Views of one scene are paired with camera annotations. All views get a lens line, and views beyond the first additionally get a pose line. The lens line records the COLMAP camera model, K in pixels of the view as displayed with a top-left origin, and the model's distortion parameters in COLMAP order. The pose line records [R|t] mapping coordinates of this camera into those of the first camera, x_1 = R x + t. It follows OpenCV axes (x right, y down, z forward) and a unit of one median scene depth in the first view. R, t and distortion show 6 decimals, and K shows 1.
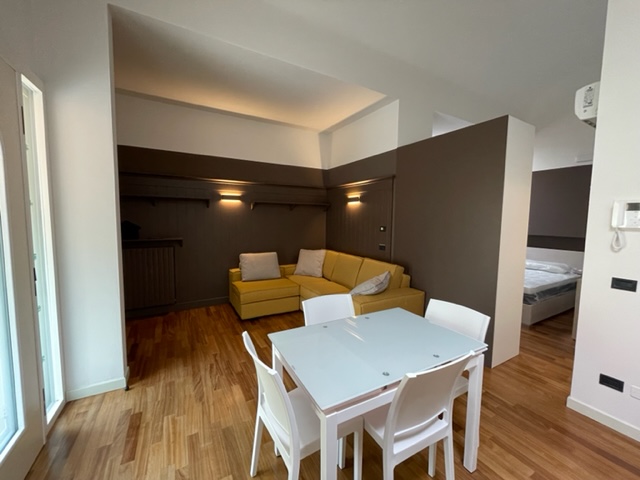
lens RADIAL K [[258.1, 0, 317.2], [0, 258.1, 238.6], [0, 0, 1]] dist [-0.003221, -0.000629]
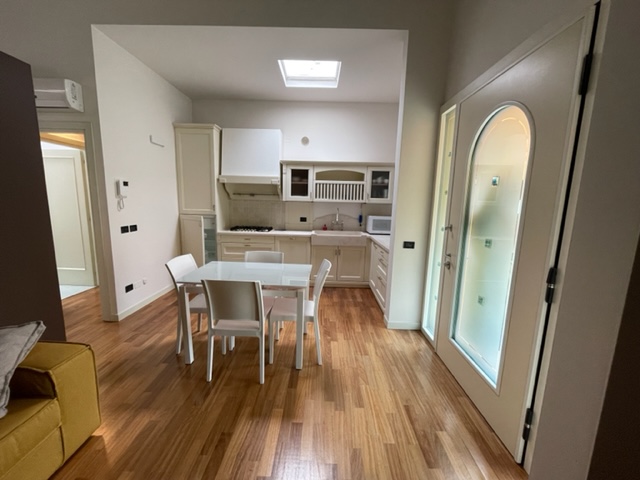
lens RADIAL K [[258.1, 0, 317.2], [0, 258.1, 238.6], [0, 0, 1]] dist [-0.003221, -0.000629]
pose [[-0.865742, -0.111529, 0.487906, -0.667607], [-0.001711, 0.975509, 0.219952, -0.126326], [-0.500487, 0.189587, -0.844730, 1.603505]]
